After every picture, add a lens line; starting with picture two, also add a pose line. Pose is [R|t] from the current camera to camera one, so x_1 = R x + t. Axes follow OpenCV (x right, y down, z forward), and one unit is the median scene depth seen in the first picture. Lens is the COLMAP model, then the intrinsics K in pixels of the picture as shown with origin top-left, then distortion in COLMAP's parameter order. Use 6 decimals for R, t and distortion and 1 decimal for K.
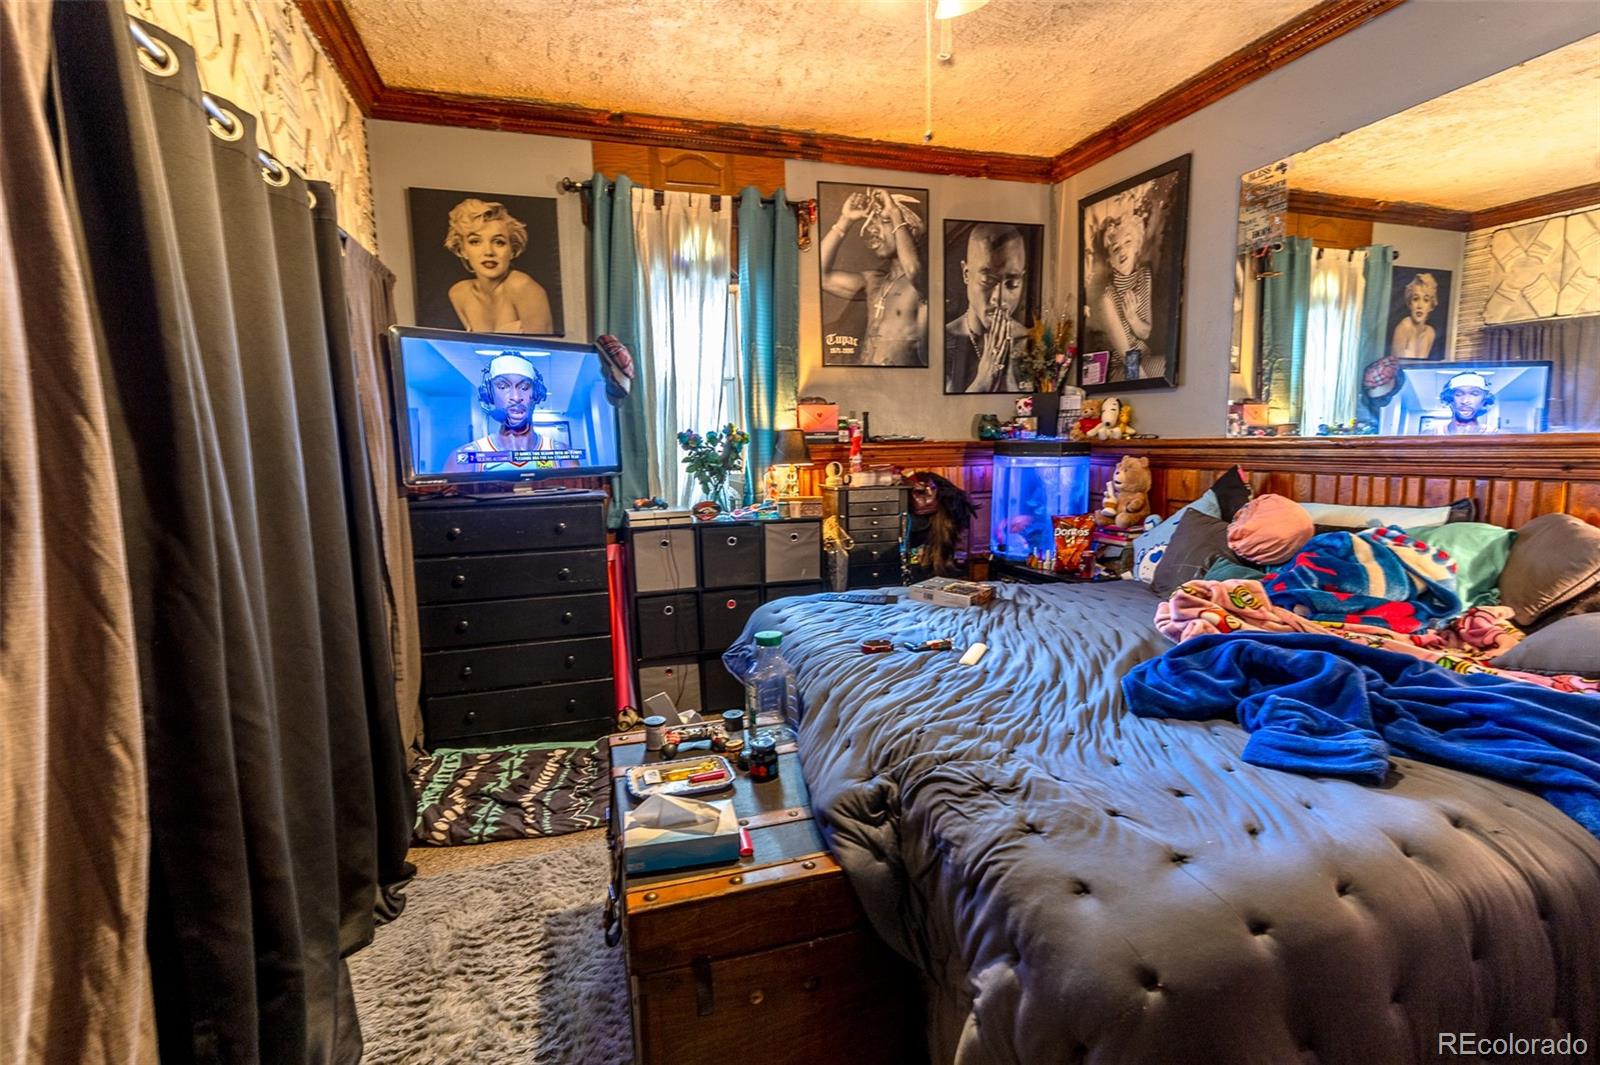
lens RADIAL K [[735.2, 0, 796.9], [0, 735.2, 532.6], [0, 0, 1]] dist [0.008382, -0.002110]
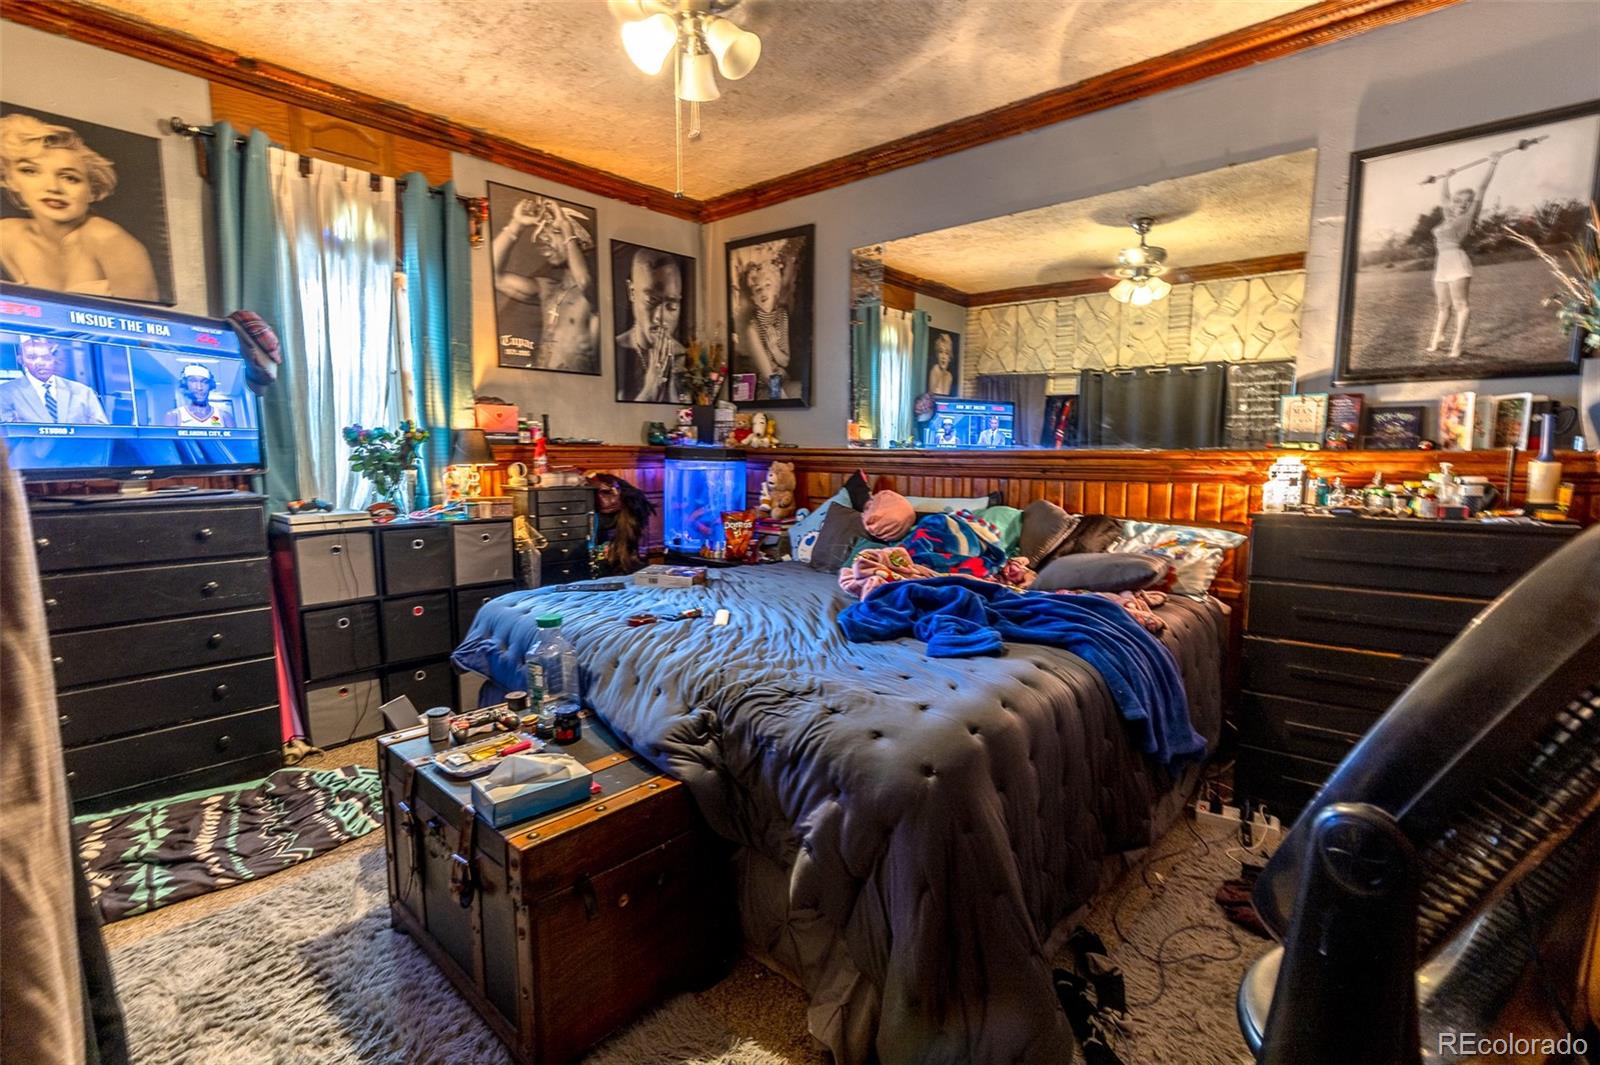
lens RADIAL K [[735.2, 0, 798.8], [0, 735.2, 530.2], [0, 0, 1]] dist [0.008382, -0.002110]
pose [[0.863890, -0.031653, 0.502685, -0.141434], [0.037749, 0.999285, -0.001951, 0.014276], [-0.502264, 0.020662, 0.864467, -0.070391]]
